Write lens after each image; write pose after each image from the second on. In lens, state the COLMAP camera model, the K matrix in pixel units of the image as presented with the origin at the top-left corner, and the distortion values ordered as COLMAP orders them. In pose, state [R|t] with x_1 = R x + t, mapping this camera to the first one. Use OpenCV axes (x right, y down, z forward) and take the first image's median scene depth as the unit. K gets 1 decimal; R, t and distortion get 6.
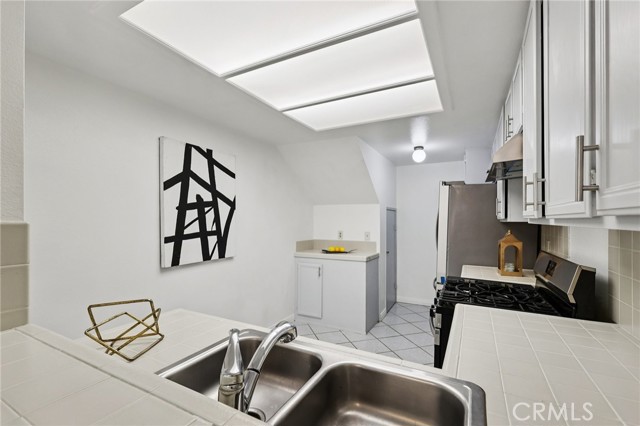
lens RADIAL K [[281.4, 0, 316.4], [0, 281.4, 218.3], [0, 0, 1]] dist [0.001476, 0.000213]
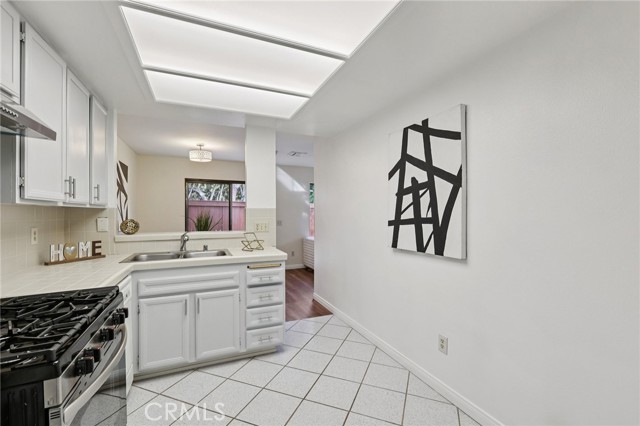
lens RADIAL K [[281.4, 0, 321.8], [0, 281.4, 214.4], [0, 0, 1]] dist [0.001476, 0.000213]
pose [[-0.610273, 0.004303, -0.792179, 0.462711], [0.006370, 0.999980, 0.000524, 0.032384], [0.792165, -0.004727, -0.610288, 1.257883]]
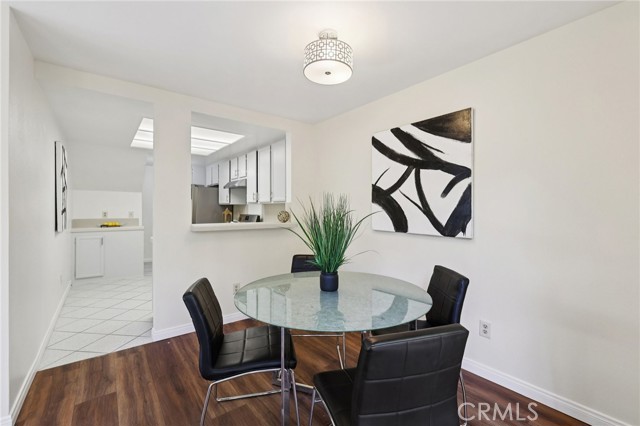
lens RADIAL K [[281.4, 0, 318.6], [0, 281.4, 212.1], [0, 0, 1]] dist [0.001476, 0.000213]
pose [[0.399168, -0.006690, 0.916854, -1.127051], [-0.009878, 0.999884, 0.011597, 0.037029], [-0.916825, -0.013686, 0.399055, -0.662561]]
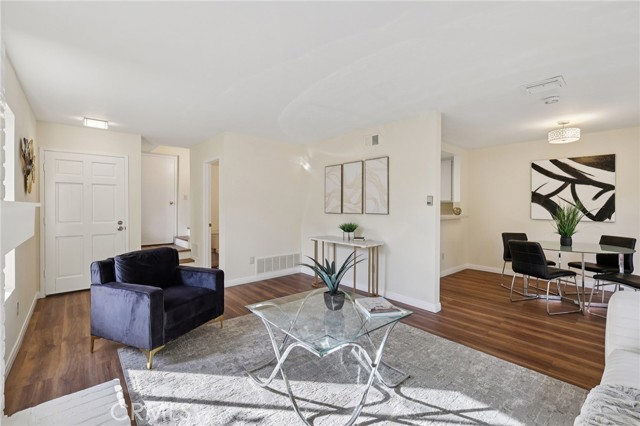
lens RADIAL K [[281.4, 0, 318.0], [0, 281.4, 206.8], [0, 0, 1]] dist [0.001476, 0.000213]
pose [[0.337962, -0.000908, 0.941159, -2.164256], [-0.012178, 0.999912, 0.005337, 0.045566], [-0.941081, -0.013265, 0.337921, 0.221992]]
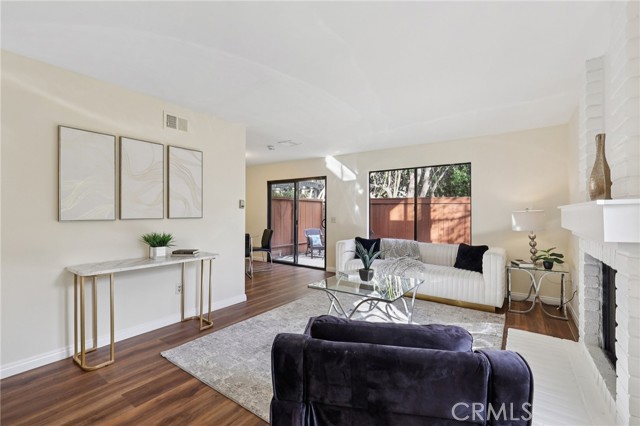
lens RADIAL K [[281.4, 0, 321.9], [0, 281.4, 215.2], [0, 0, 1]] dist [0.001476, 0.000213]
pose [[-0.995437, 0.006720, 0.095181, -1.400735], [0.006331, 0.999970, -0.004387, 0.081345], [-0.095208, -0.003765, -0.995450, 1.477513]]
